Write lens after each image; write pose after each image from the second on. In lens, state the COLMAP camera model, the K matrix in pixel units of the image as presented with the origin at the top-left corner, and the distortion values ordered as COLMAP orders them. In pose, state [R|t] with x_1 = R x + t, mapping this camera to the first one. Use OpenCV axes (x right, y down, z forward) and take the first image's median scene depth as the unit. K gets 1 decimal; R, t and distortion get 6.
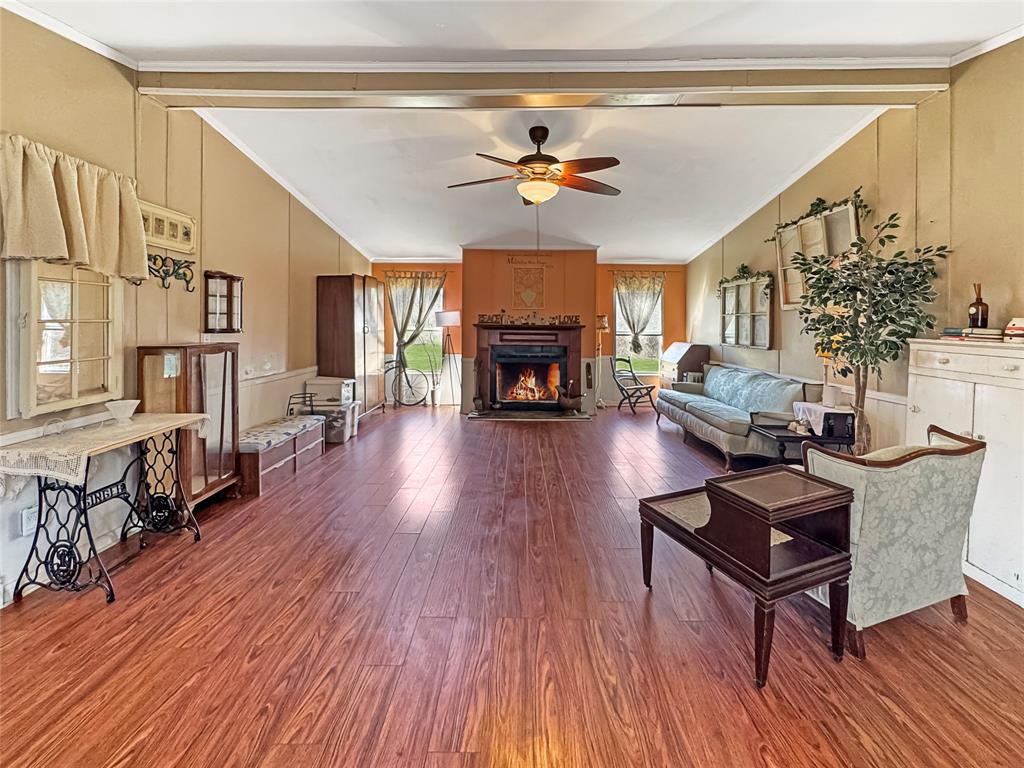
lens RADIAL K [[436.2, 0, 516.3], [0, 436.2, 325.8], [0, 0, 1]] dist [-0.013638, 0.000400]
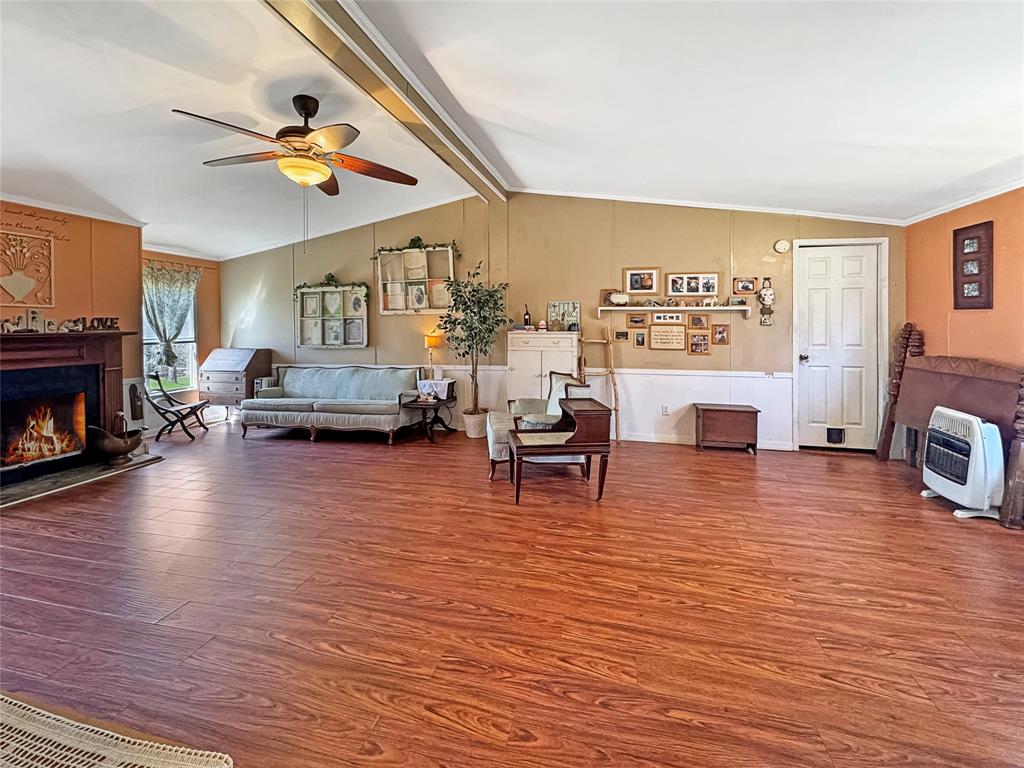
lens RADIAL K [[436.2, 0, 516.3], [0, 436.2, 325.8], [0, 0, 1]] dist [-0.013638, 0.000400]
pose [[0.226325, -0.009990, 0.974001, -0.555401], [0.018762, 0.999807, 0.005895, -0.003846], [-0.973871, 0.016940, 0.226469, 0.327618]]
